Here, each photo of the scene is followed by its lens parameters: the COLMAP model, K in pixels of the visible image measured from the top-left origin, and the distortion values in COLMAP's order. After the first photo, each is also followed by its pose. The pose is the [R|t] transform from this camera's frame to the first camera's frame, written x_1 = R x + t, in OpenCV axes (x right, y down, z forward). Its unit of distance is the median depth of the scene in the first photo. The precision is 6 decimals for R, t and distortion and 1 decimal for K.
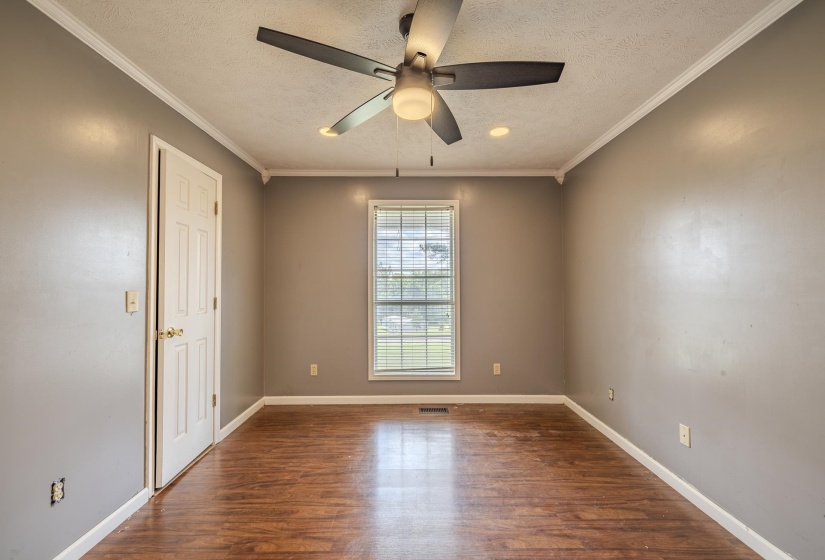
lens RADIAL K [[330.2, 0, 412.1], [0, 330.2, 282.2], [0, 0, 1]] dist [-0.001291, -0.000165]
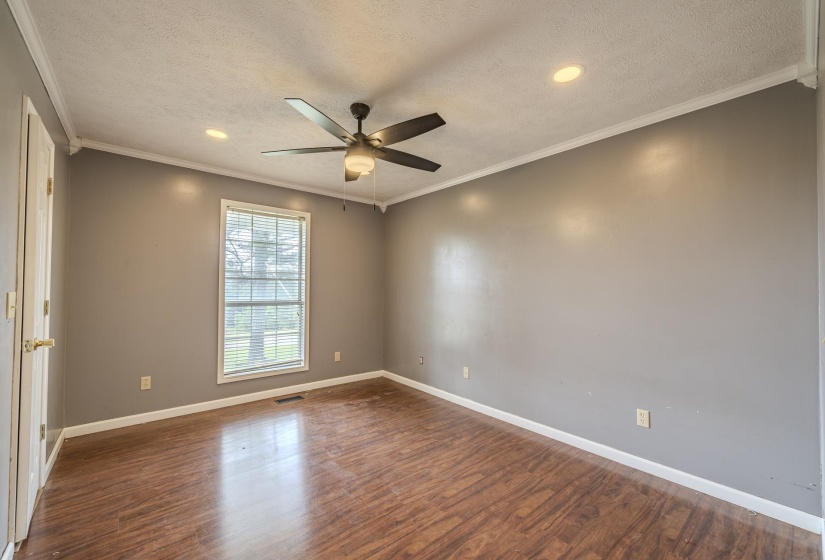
lens RADIAL K [[330.2, 0, 412.1], [0, 330.2, 282.2], [0, 0, 1]] dist [-0.001291, -0.000165]
pose [[0.772021, 0.021282, 0.635241, -0.337683], [-0.018203, 0.999770, -0.011372, -0.002317], [-0.635337, -0.002784, 0.772230, -0.123103]]
